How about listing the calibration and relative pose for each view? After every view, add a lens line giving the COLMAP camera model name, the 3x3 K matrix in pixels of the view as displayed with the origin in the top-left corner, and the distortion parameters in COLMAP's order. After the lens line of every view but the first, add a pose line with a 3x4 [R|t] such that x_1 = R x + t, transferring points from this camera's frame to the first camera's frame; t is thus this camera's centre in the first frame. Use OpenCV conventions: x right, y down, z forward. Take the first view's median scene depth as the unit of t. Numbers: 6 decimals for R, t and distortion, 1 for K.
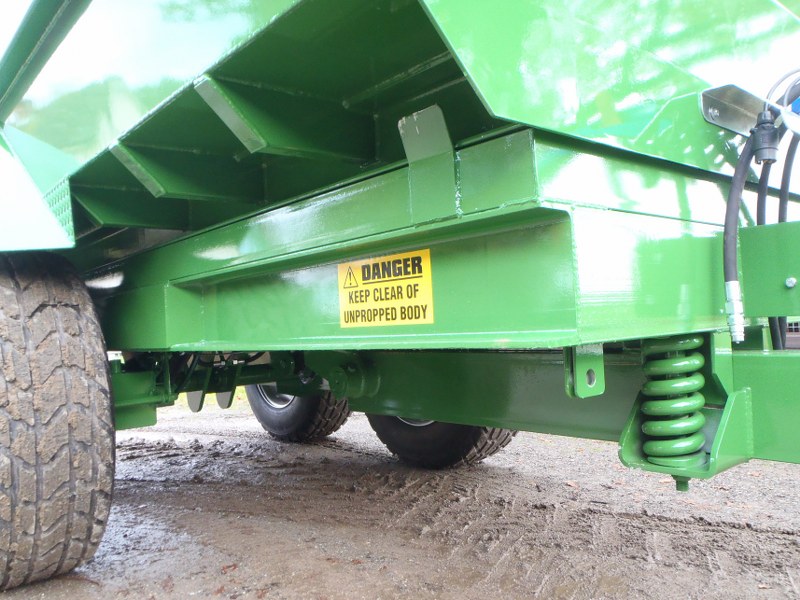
lens RADIAL K [[653.4, 0, 400.0], [0, 653.4, 300.0], [0, 0, 1]] dist [-0.004992, -0.000266]
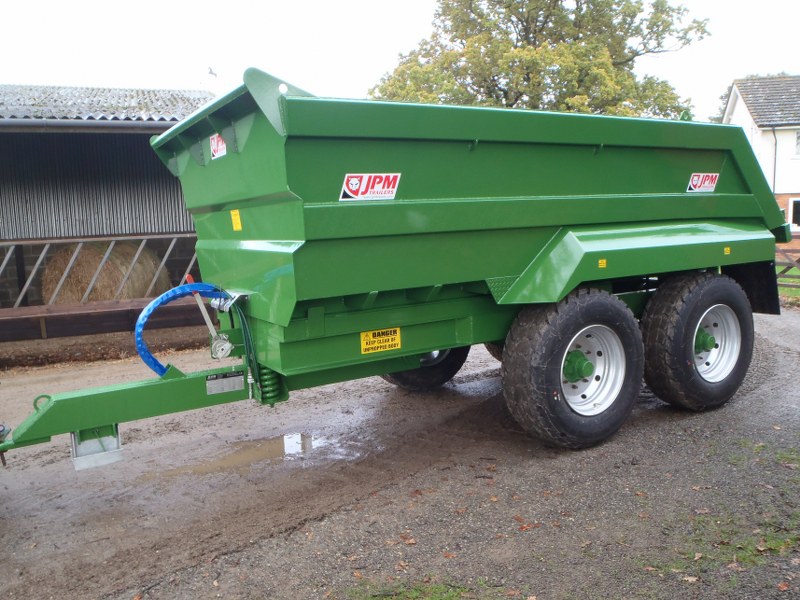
lens RADIAL K [[656.3, 0, 400.0], [0, 656.3, 300.0], [0, 0, 1]] dist [-0.046454, -0.000873]
pose [[0.205991, -0.090135, 0.974394, -2.059399], [-0.007008, 0.995587, 0.093577, -0.337690], [-0.978529, -0.026105, 0.204450, 0.160521]]
